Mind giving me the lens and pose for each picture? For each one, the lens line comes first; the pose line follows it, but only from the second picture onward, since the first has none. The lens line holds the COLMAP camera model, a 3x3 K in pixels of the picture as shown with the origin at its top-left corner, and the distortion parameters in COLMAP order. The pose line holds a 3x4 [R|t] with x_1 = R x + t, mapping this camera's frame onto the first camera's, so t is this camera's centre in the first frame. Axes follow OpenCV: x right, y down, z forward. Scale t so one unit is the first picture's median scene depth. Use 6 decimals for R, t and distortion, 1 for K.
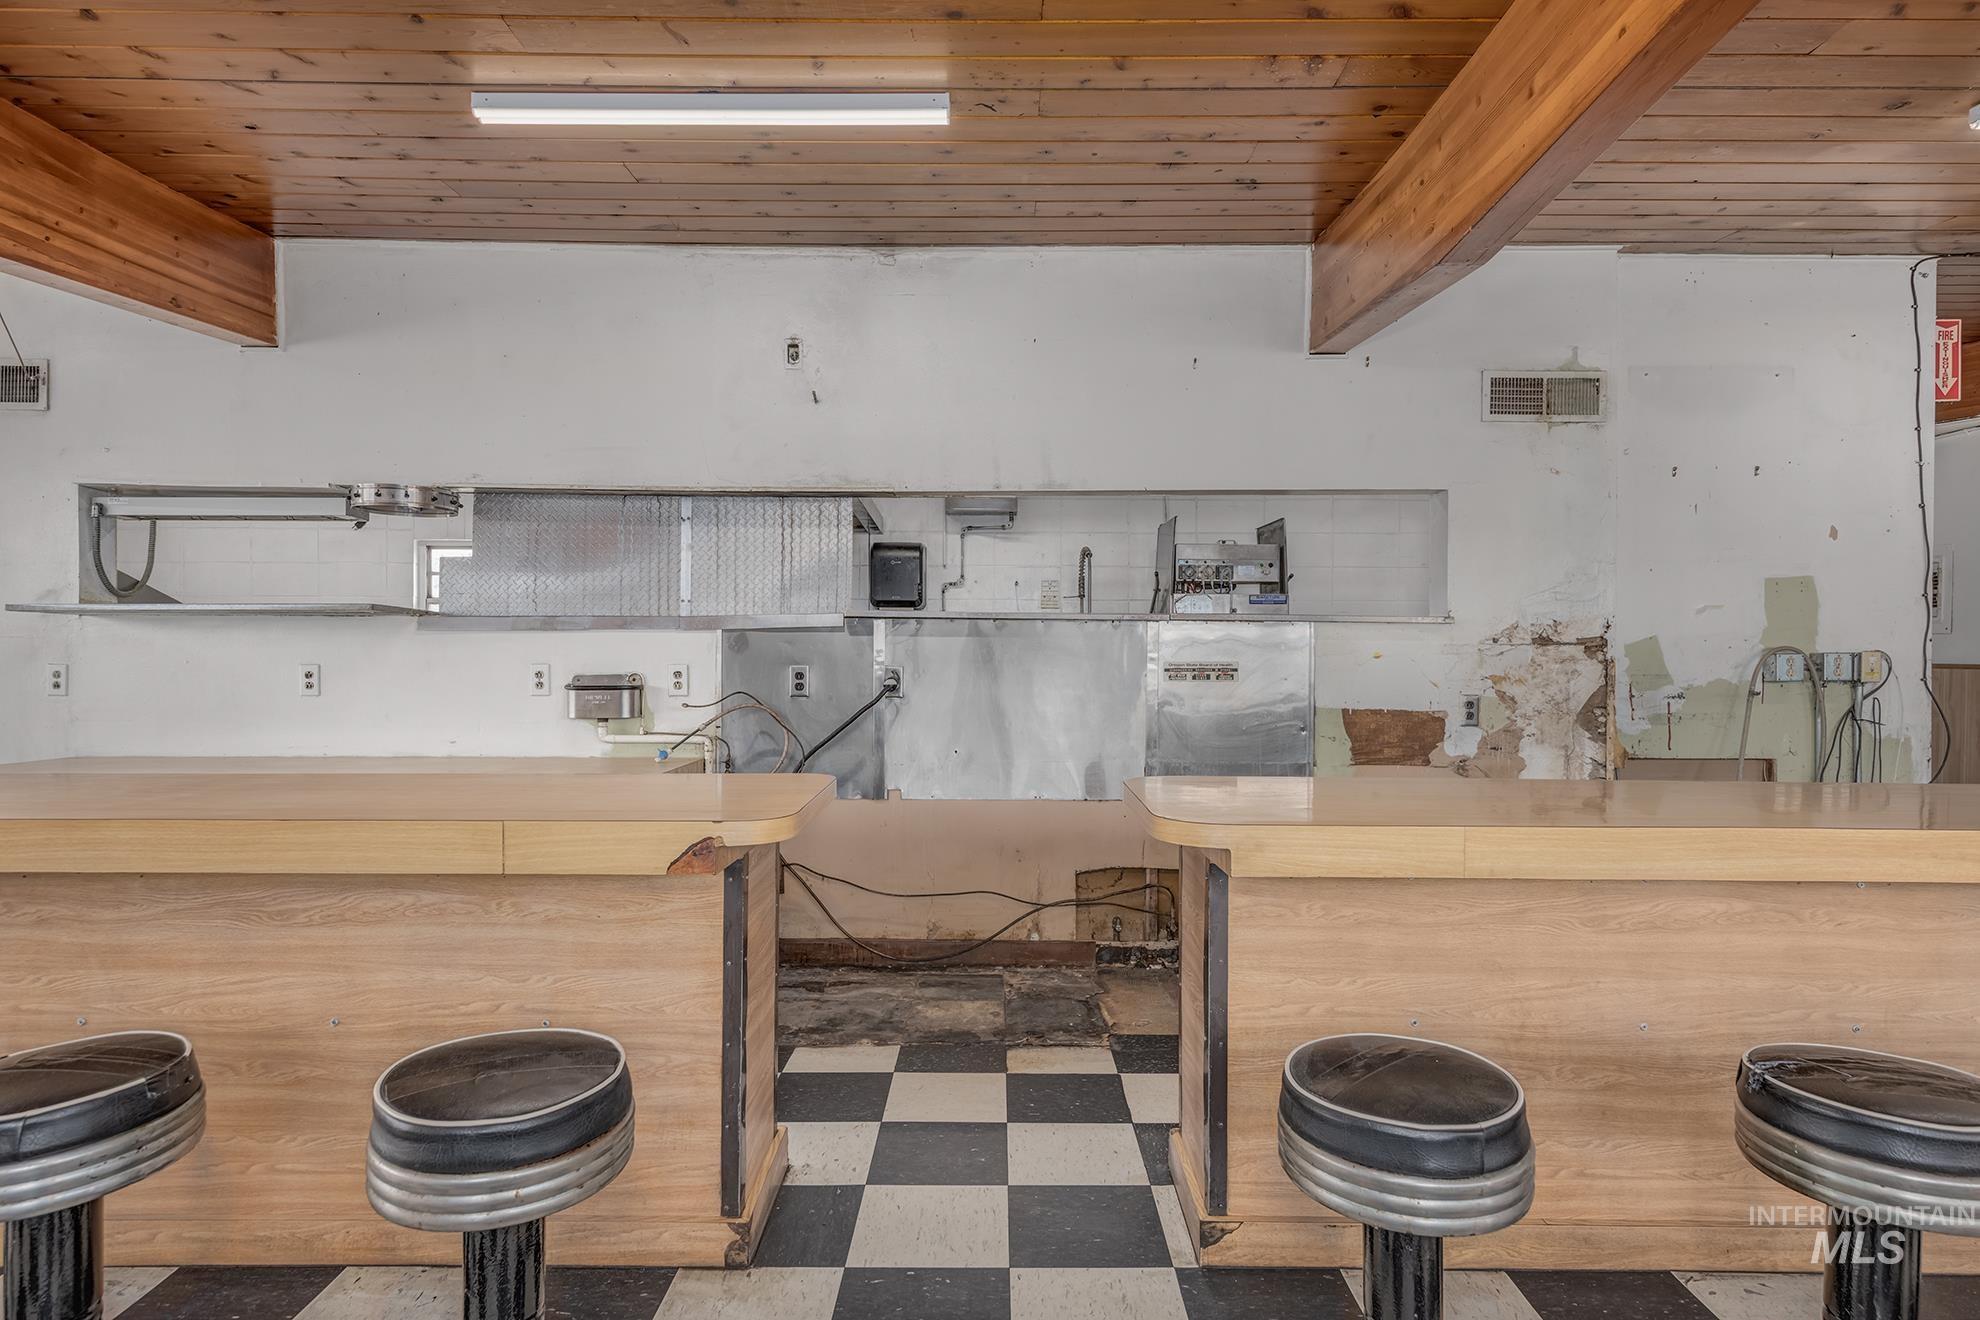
lens RADIAL K [[1142.5, 0, 991.7], [0, 1142.5, 666.4], [0, 0, 1]] dist [0.007650, -0.001886]
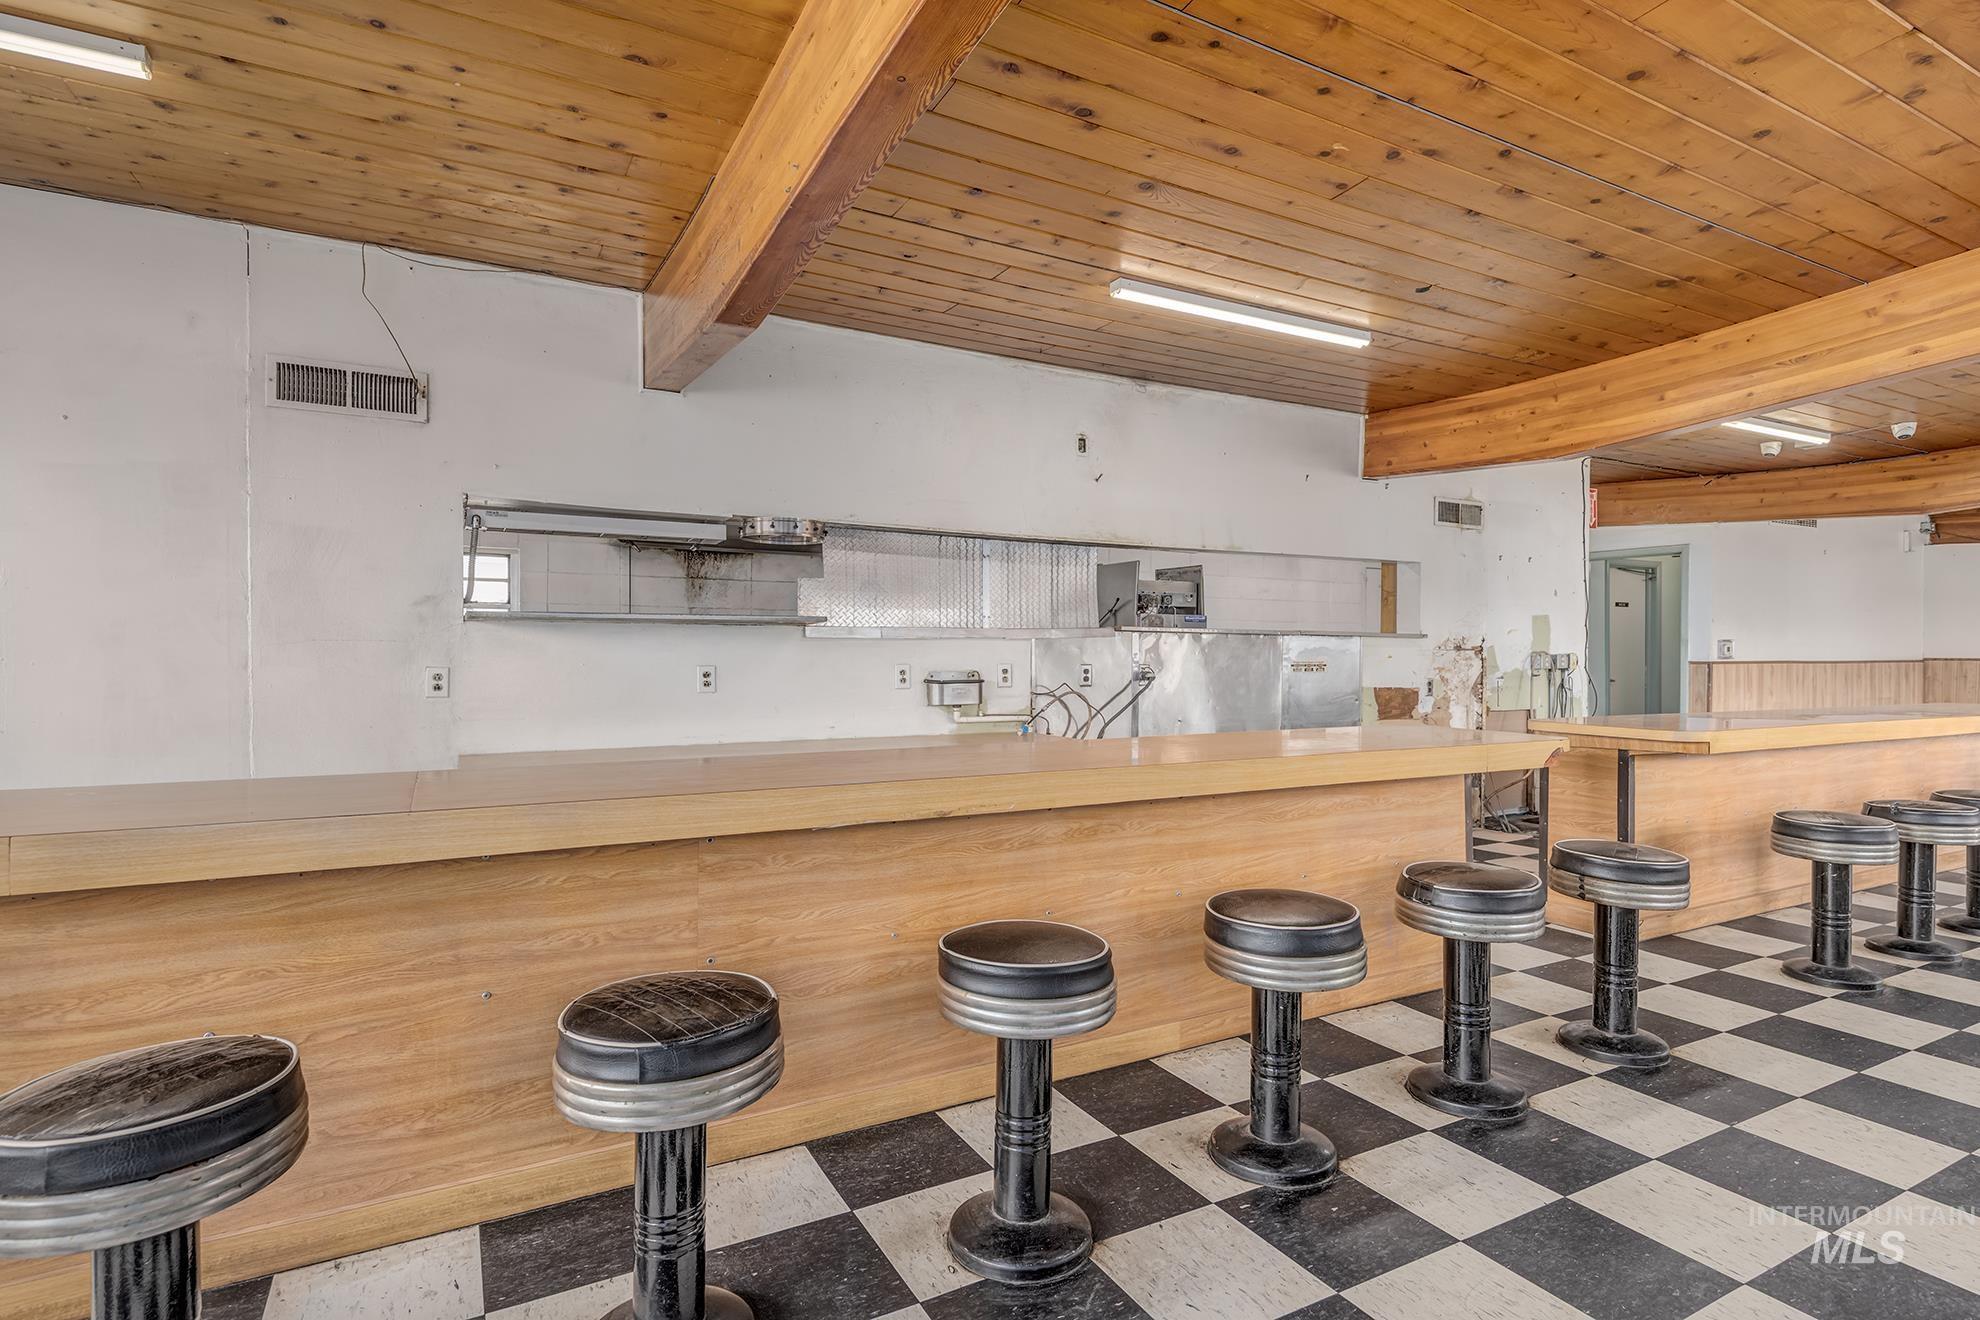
lens RADIAL K [[972.2, 0, 988.1], [0, 972.2, 674.6], [0, 0, 1]] dist [-0.019619, -0.000691]
pose [[0.891388, -0.010656, 0.453115, -0.879651], [0.005595, 0.999906, 0.012507, -0.003473], [-0.453206, -0.008613, 0.891364, -0.031091]]
